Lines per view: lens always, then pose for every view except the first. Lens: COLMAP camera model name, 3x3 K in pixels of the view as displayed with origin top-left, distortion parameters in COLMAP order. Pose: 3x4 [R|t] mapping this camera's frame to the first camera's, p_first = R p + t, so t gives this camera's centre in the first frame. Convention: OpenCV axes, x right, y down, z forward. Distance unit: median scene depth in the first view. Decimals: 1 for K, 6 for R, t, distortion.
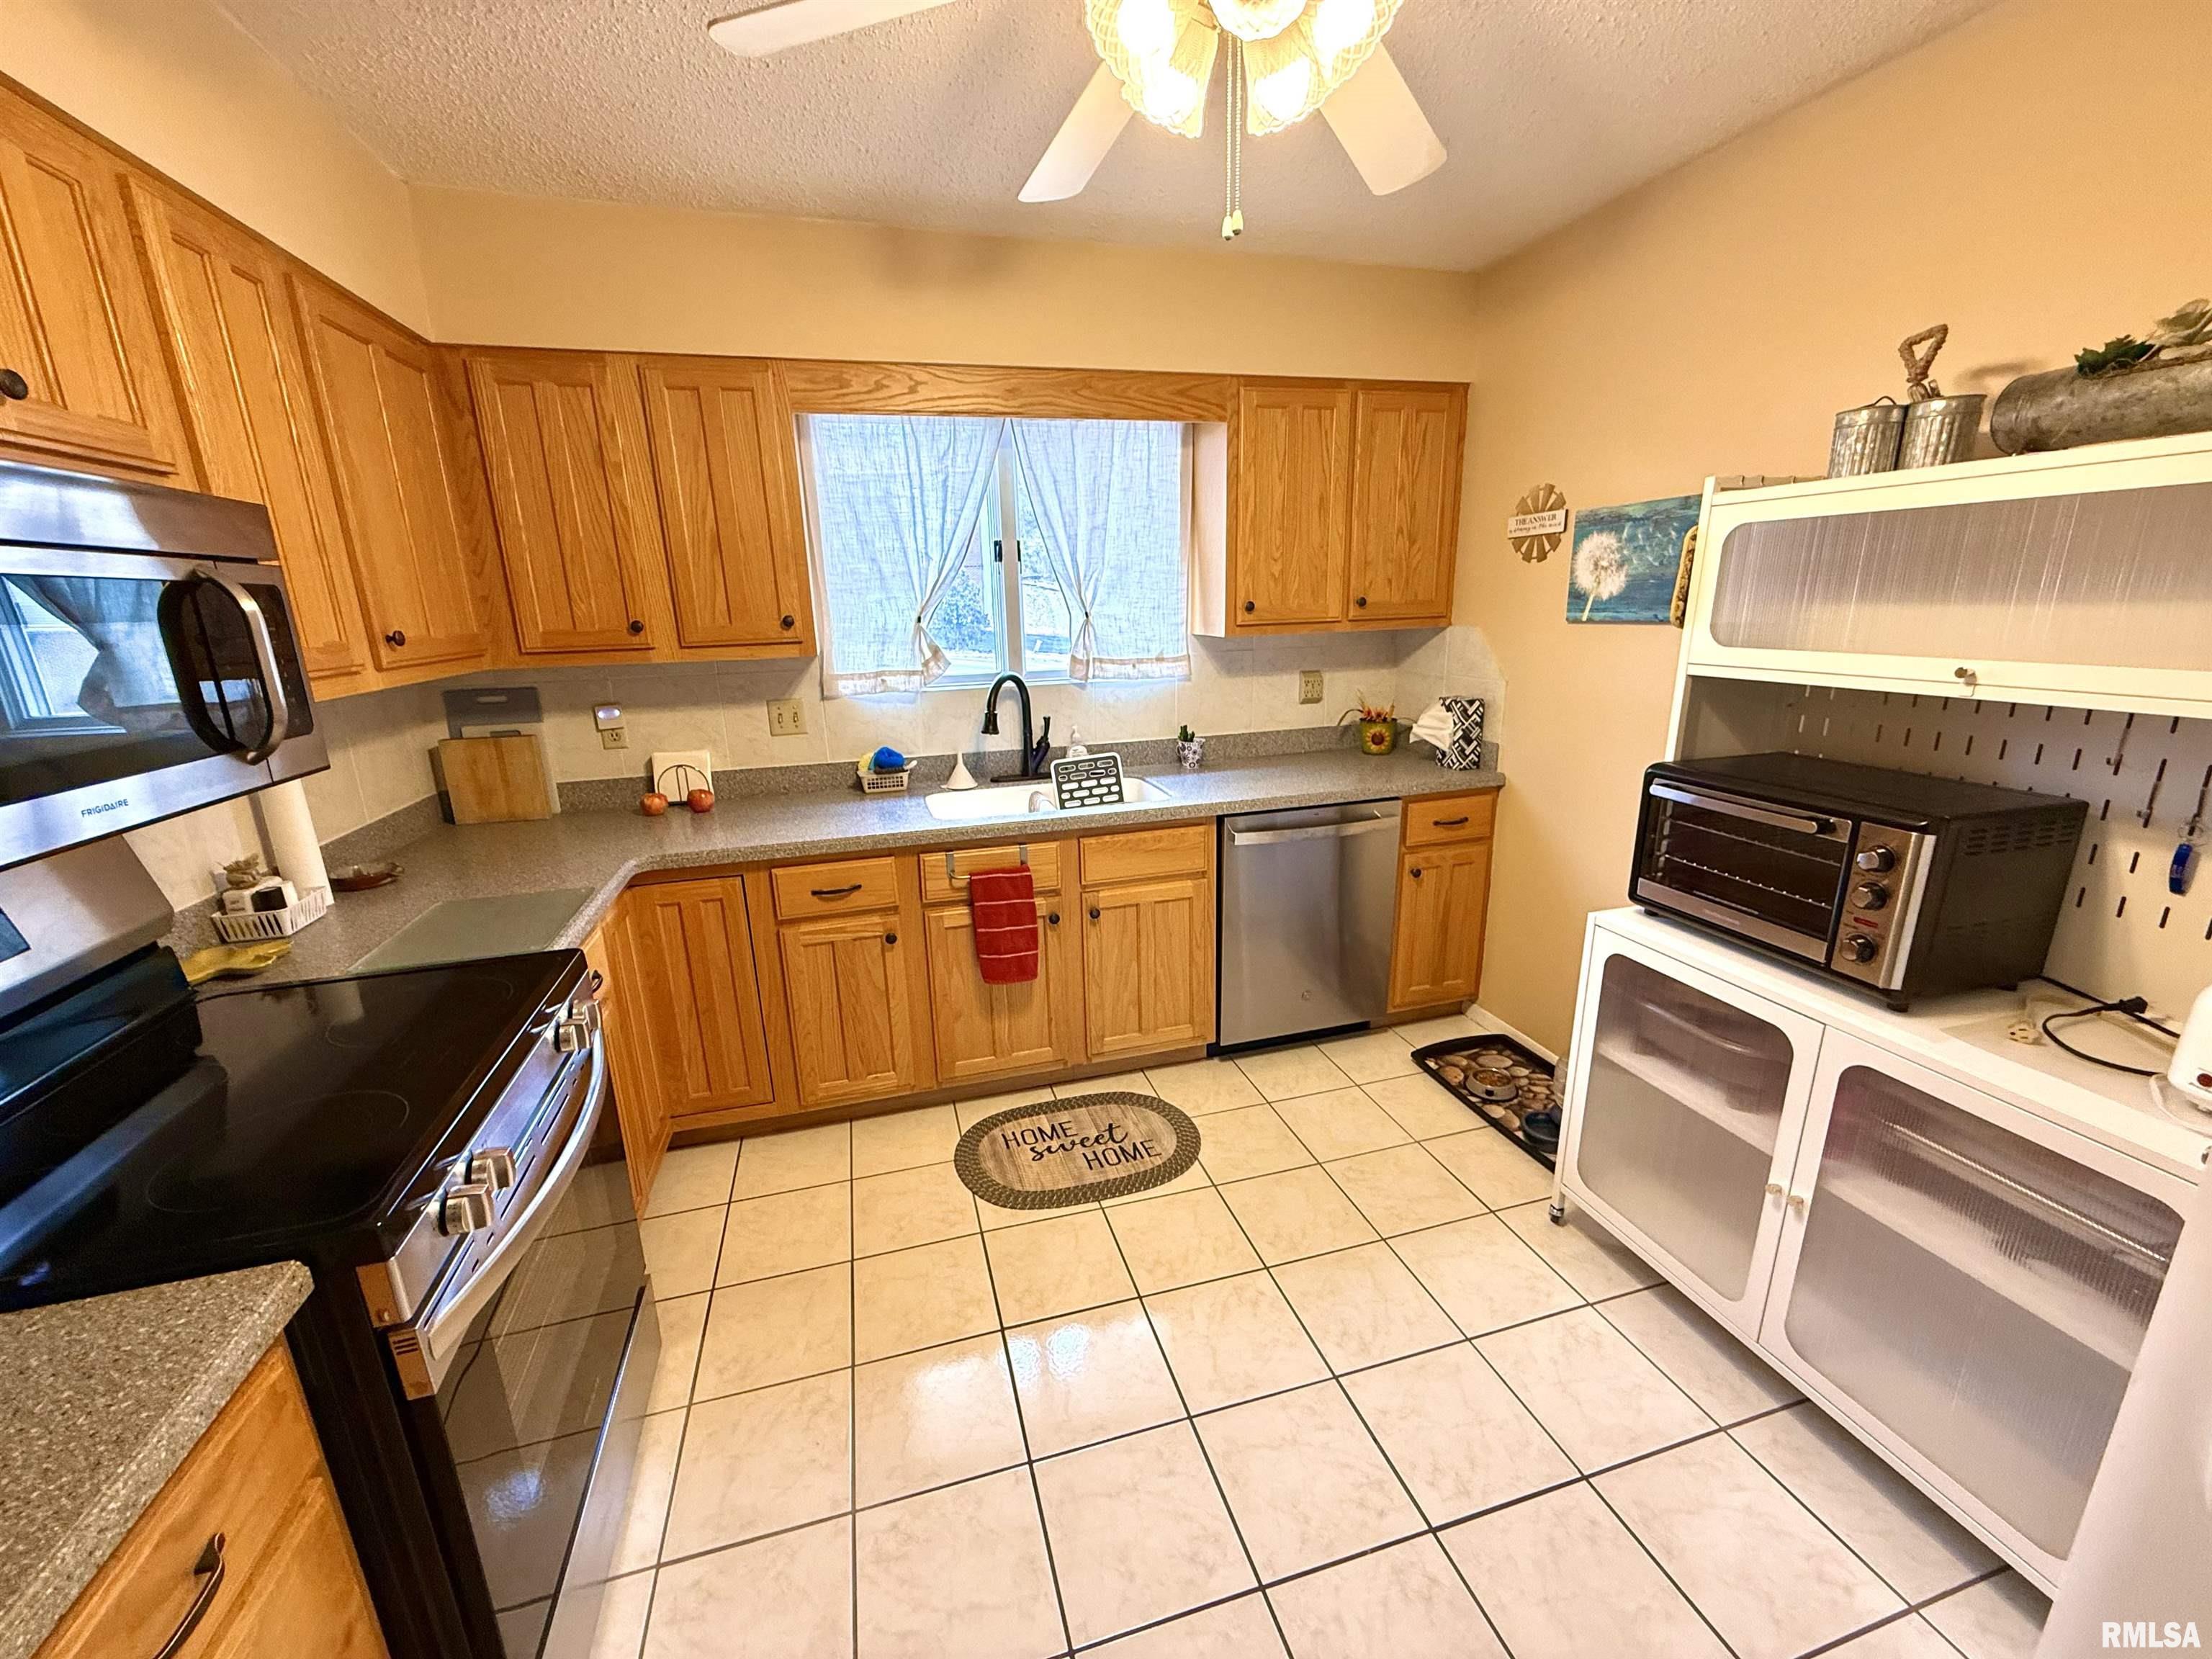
lens RADIAL K [[876.2, 0, 1099.7], [0, 876.2, 828.7], [0, 0, 1]] dist [-0.000213, -0.000415]
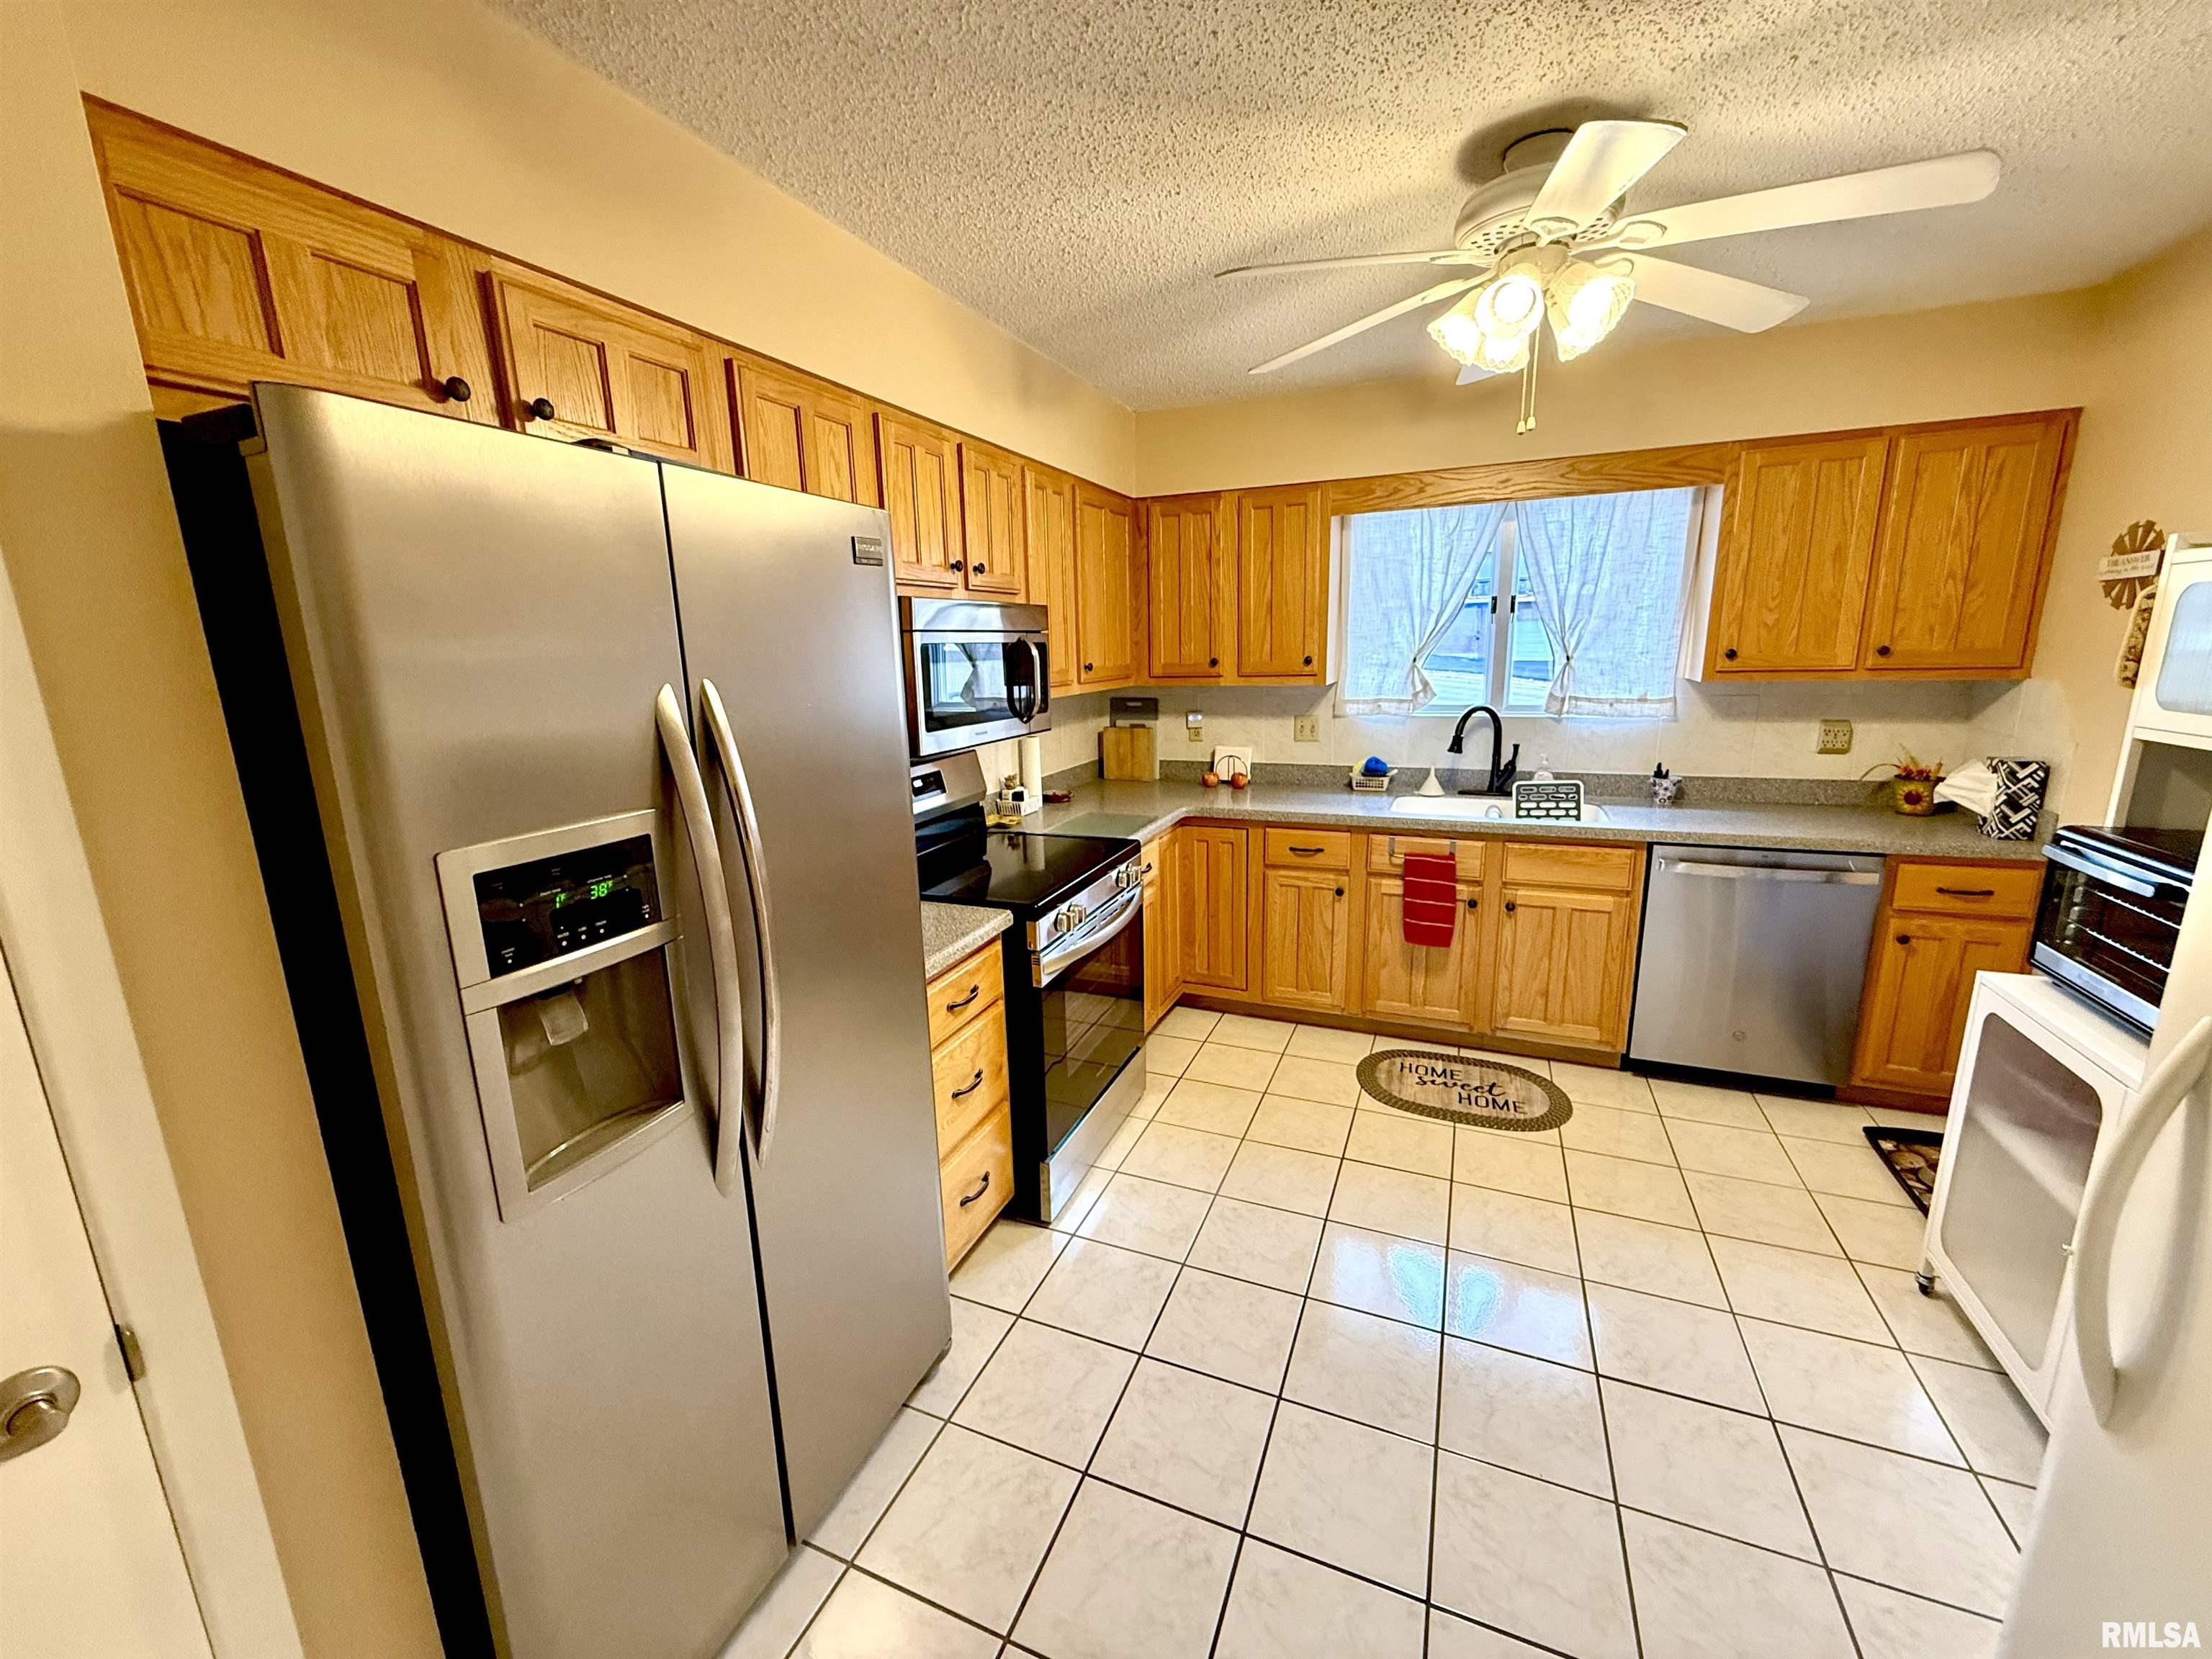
lens RADIAL K [[876.2, 0, 1099.7], [0, 876.2, 828.7], [0, 0, 1]] dist [-0.000213, -0.000415]
pose [[0.779816, 0.137260, -0.610775, 0.268449], [-0.156883, 0.987381, 0.021592, 0.052631], [0.606031, 0.078983, 0.791510, -0.291152]]
